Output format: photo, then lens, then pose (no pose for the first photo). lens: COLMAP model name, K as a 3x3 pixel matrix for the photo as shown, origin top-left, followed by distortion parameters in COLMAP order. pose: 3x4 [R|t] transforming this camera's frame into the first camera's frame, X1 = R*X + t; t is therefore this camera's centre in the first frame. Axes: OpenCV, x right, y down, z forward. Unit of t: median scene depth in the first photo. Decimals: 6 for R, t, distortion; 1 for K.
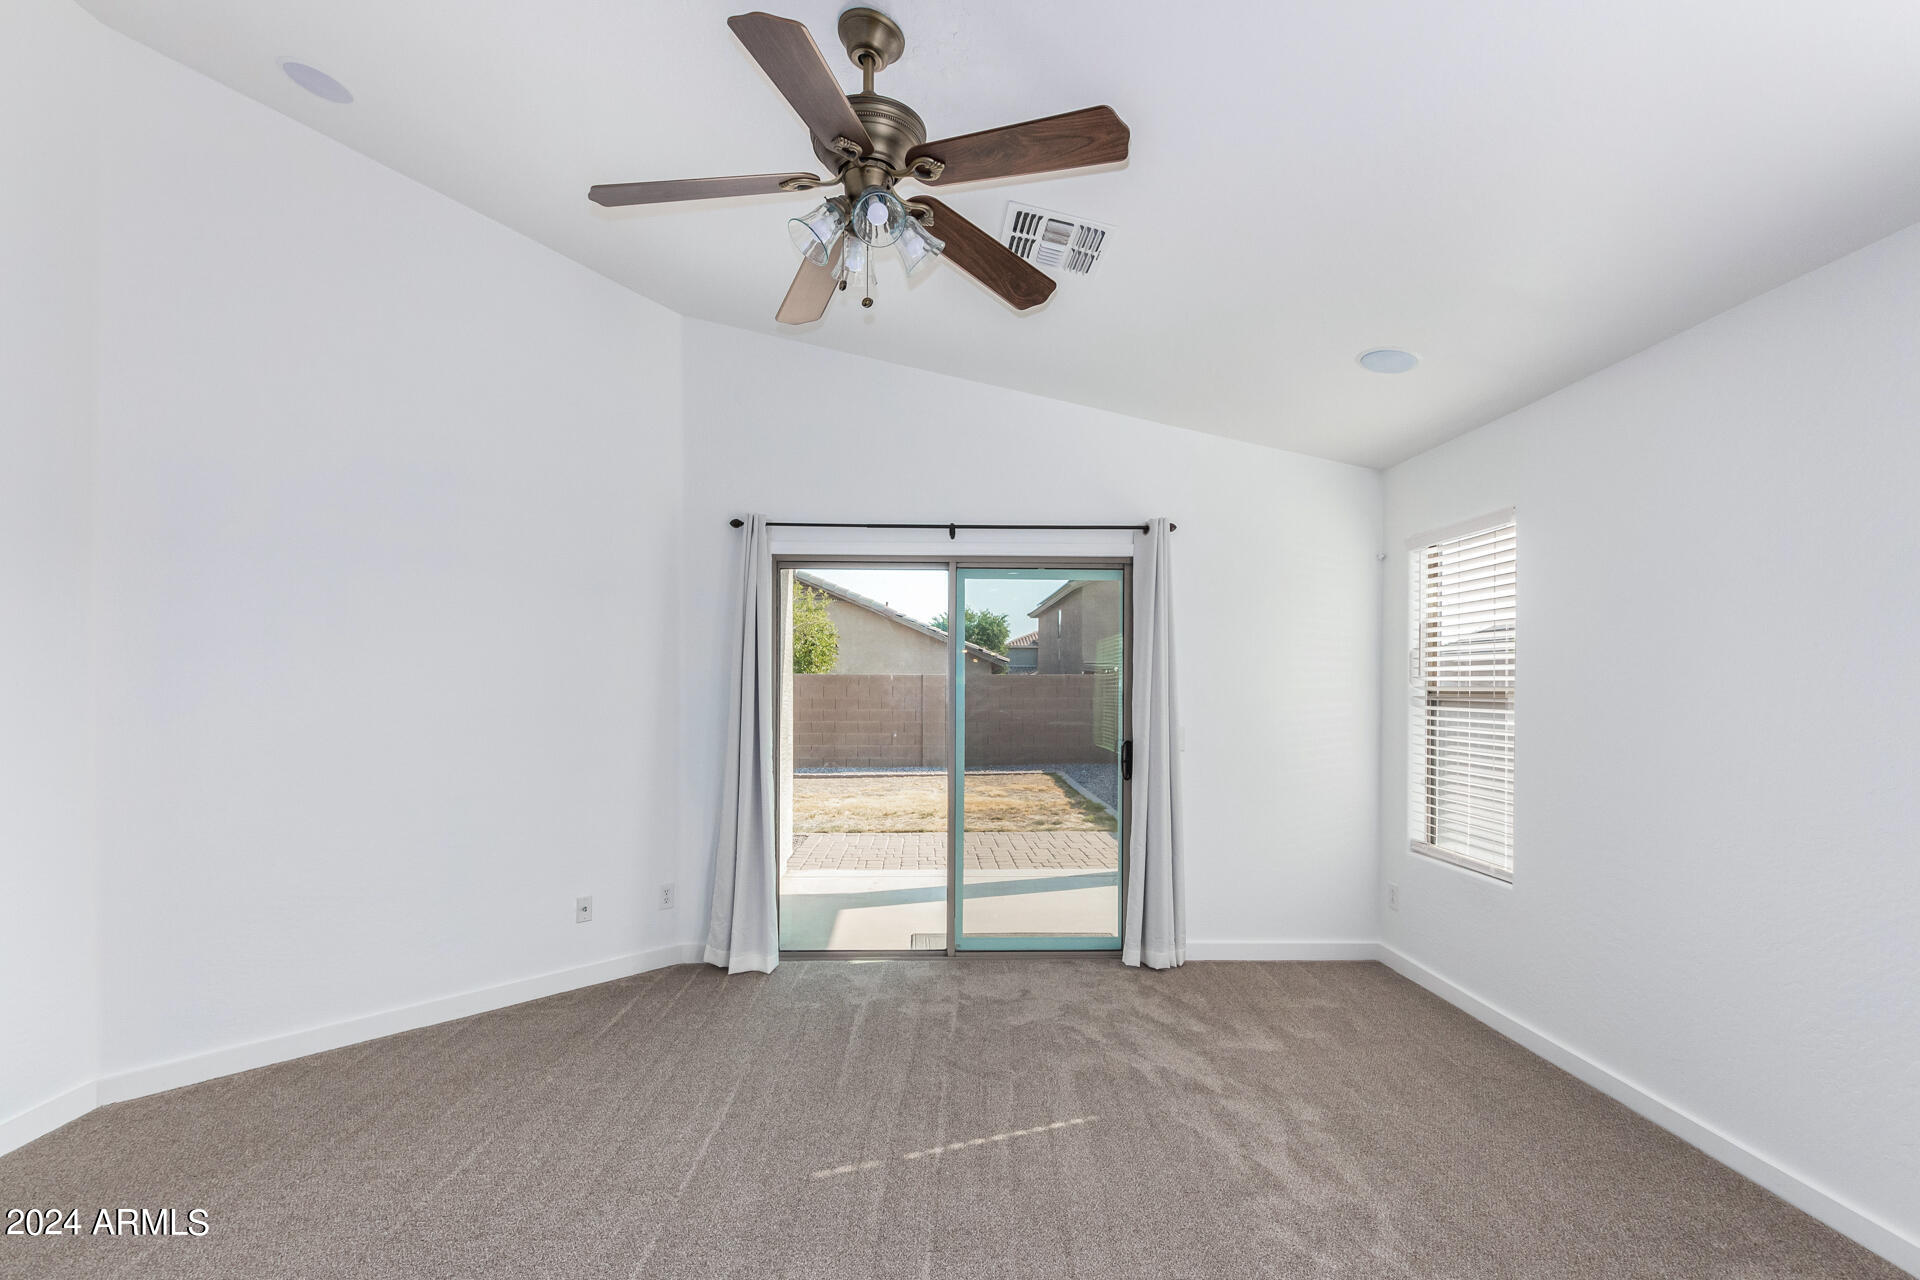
lens RADIAL K [[884.4, 0, 948.9], [0, 884.4, 682.2], [0, 0, 1]] dist [0.006238, -0.003126]
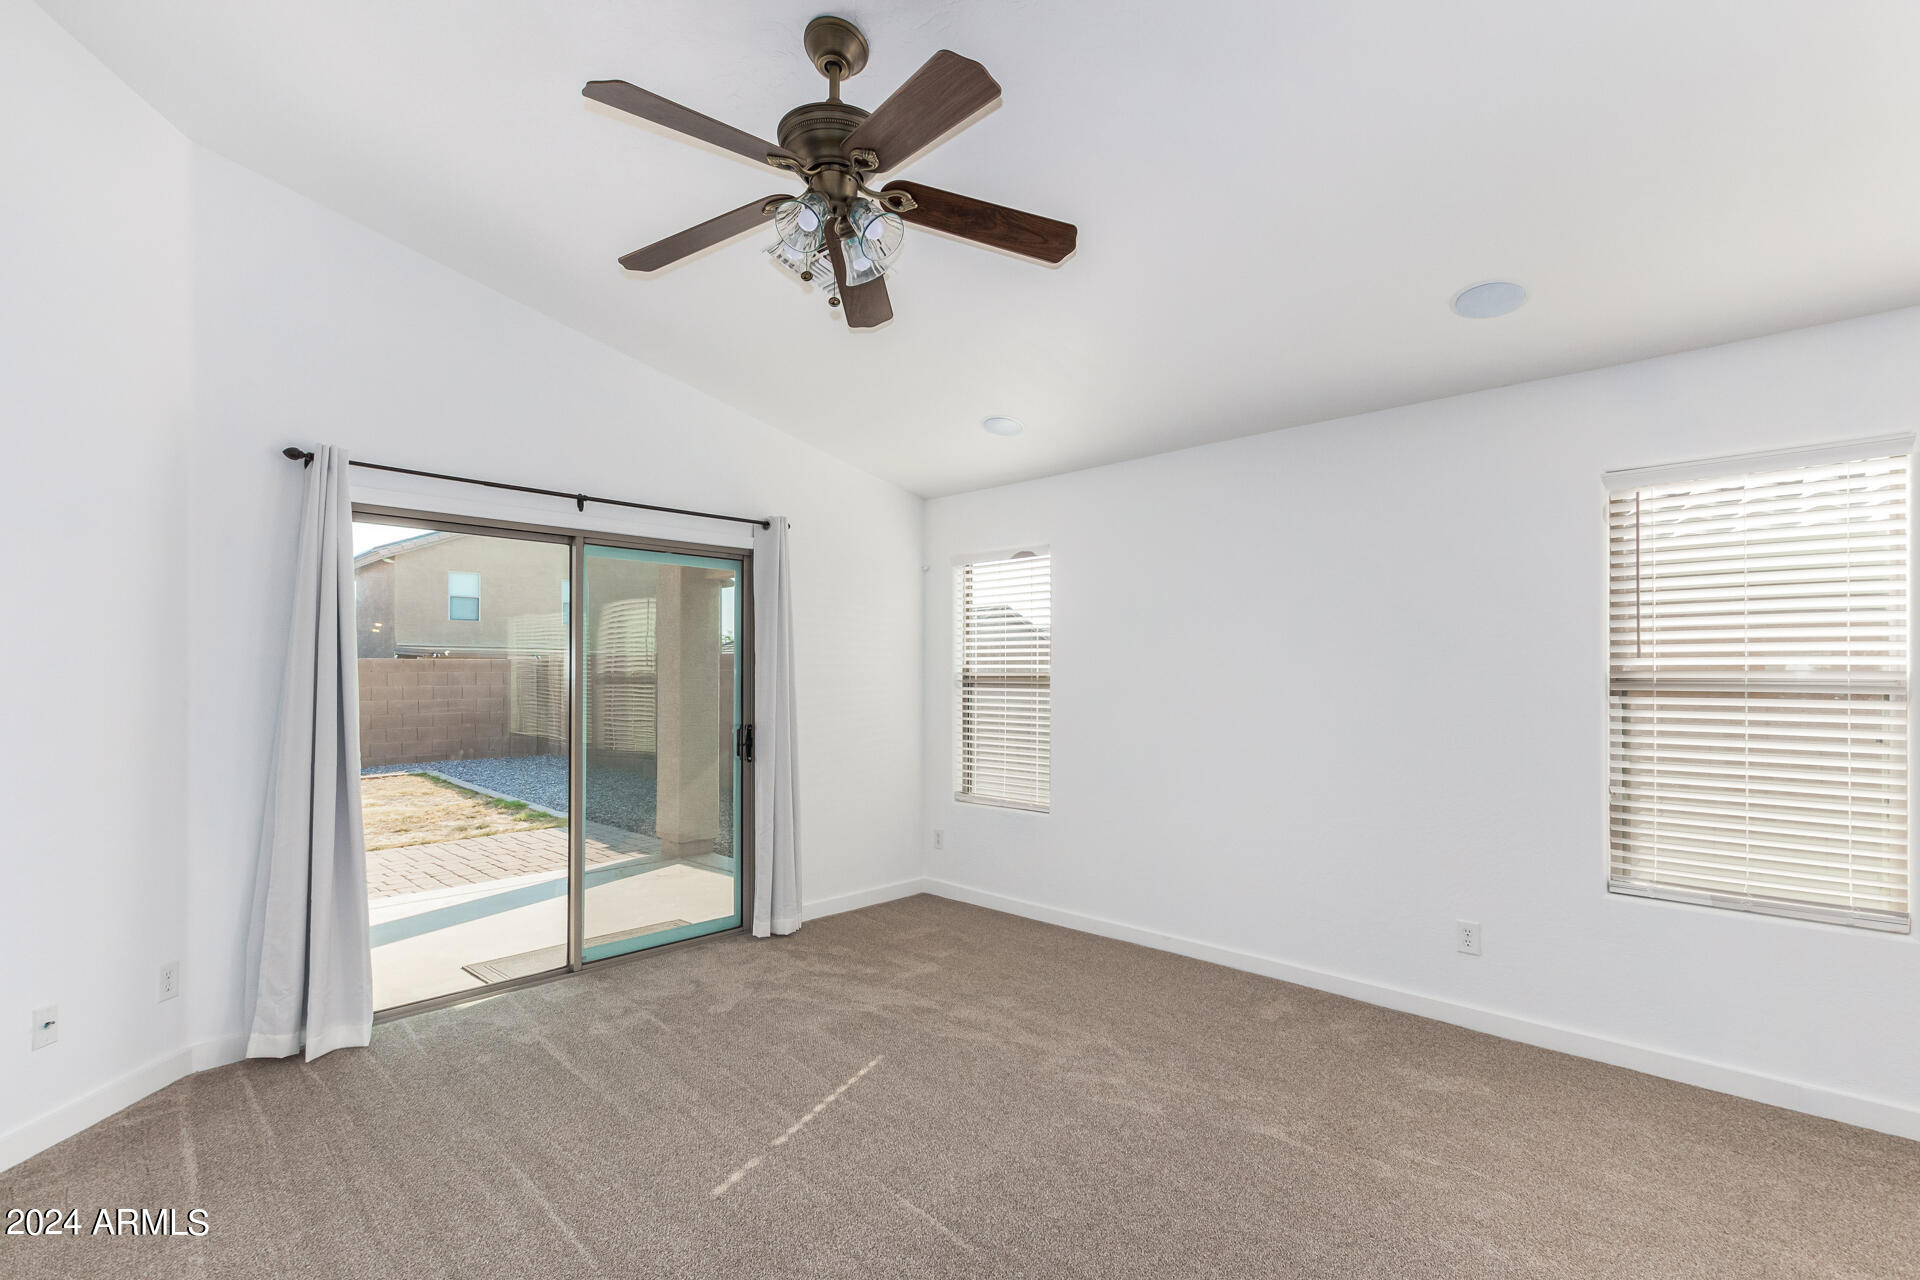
lens RADIAL K [[877.2, 0, 958.8], [0, 877.2, 662.7], [0, 0, 1]] dist [0.001834, -0.000303]
pose [[0.715095, 0.005718, 0.699004, -0.367571], [-0.001617, 0.999977, -0.006526, -0.000902], [-0.699025, 0.003536, 0.715088, 0.088469]]
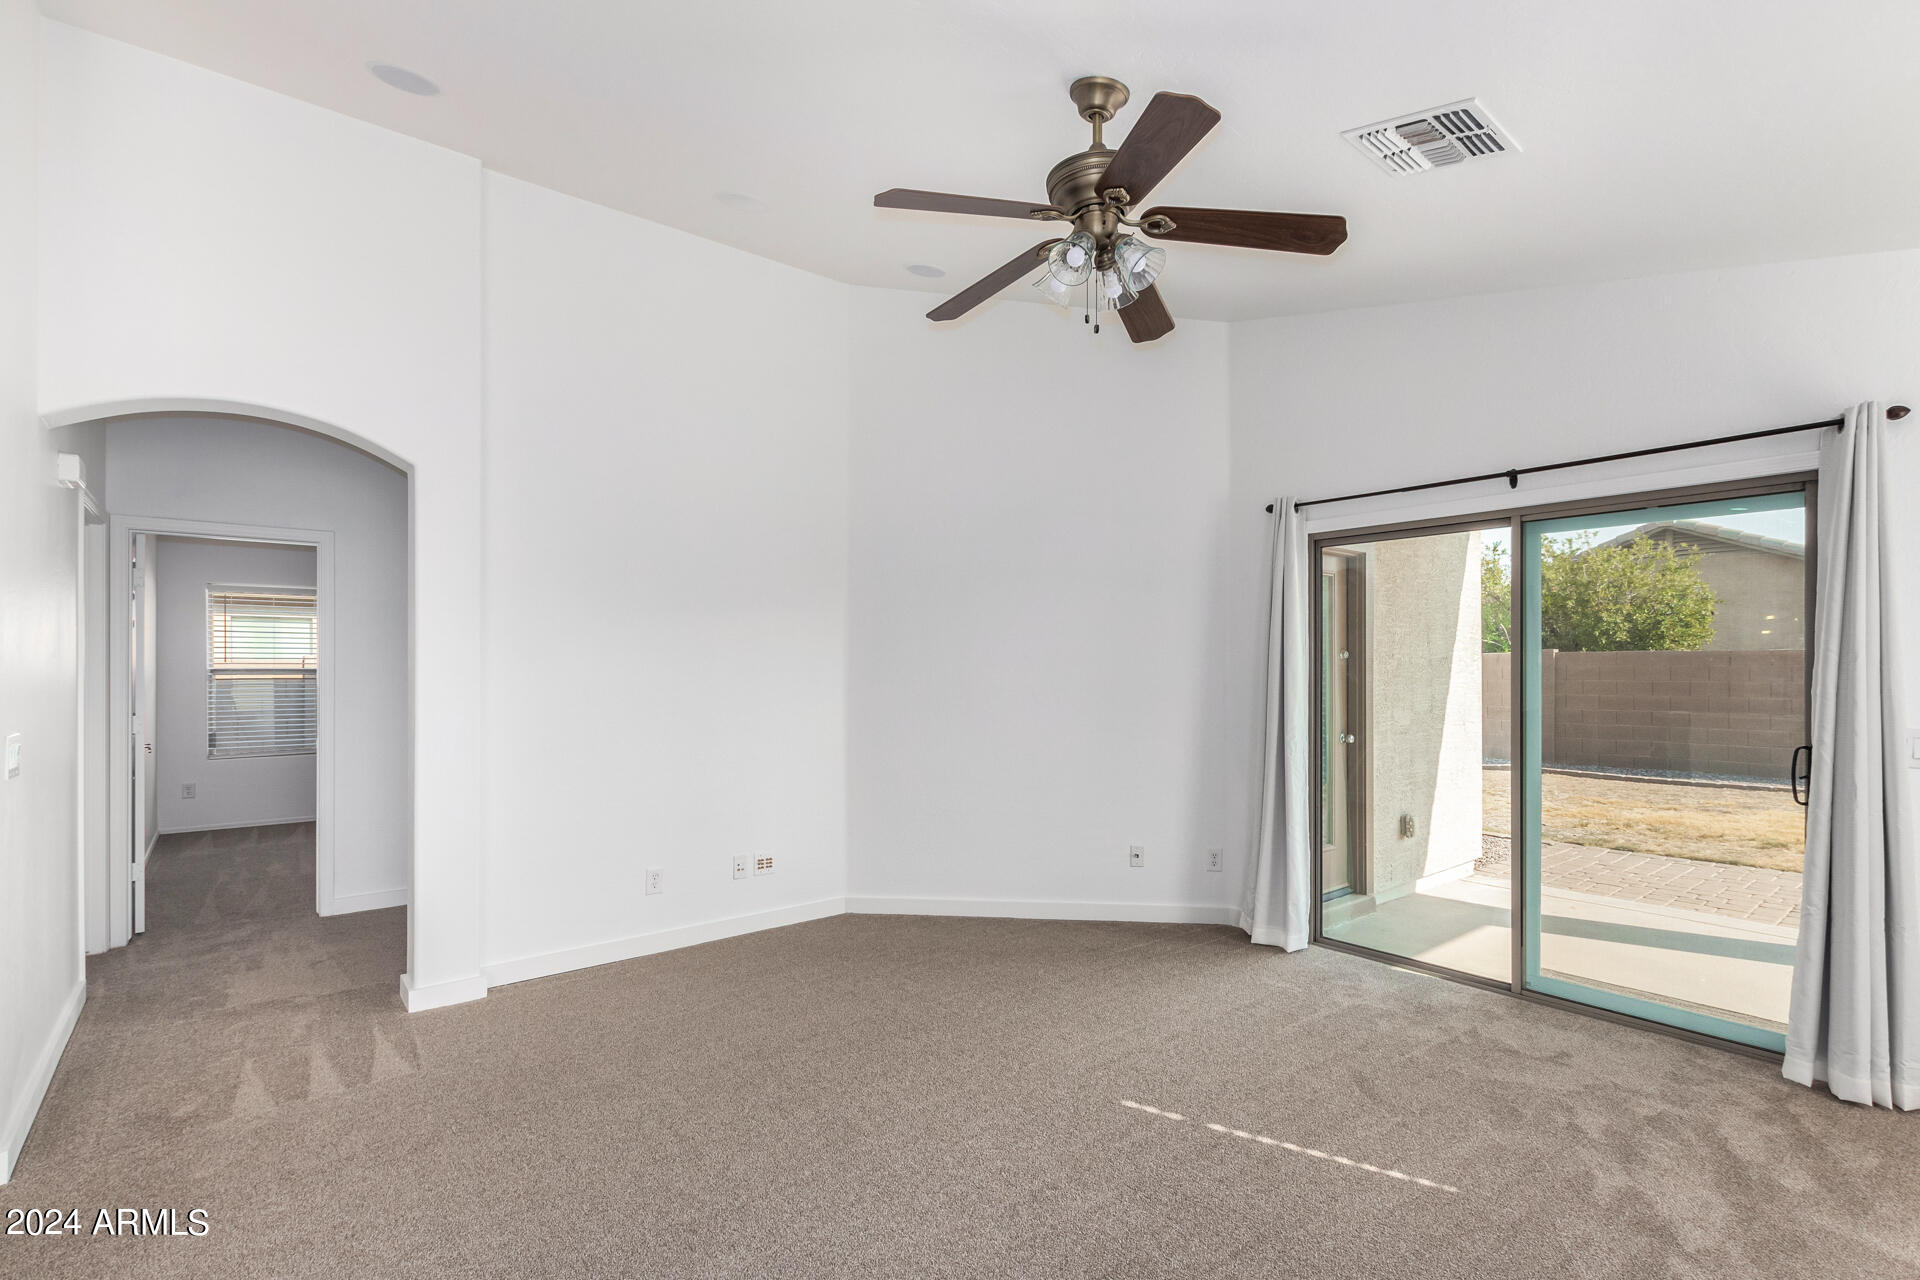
lens RADIAL K [[884.4, 0, 956.0], [0, 884.4, 657.6], [0, 0, 1]] dist [0.006238, -0.003126]
pose [[0.603428, -0.012771, -0.797315, 0.369446], [0.007232, 0.999918, -0.010543, 0.001723], [0.797385, 0.000596, 0.603471, 0.089174]]
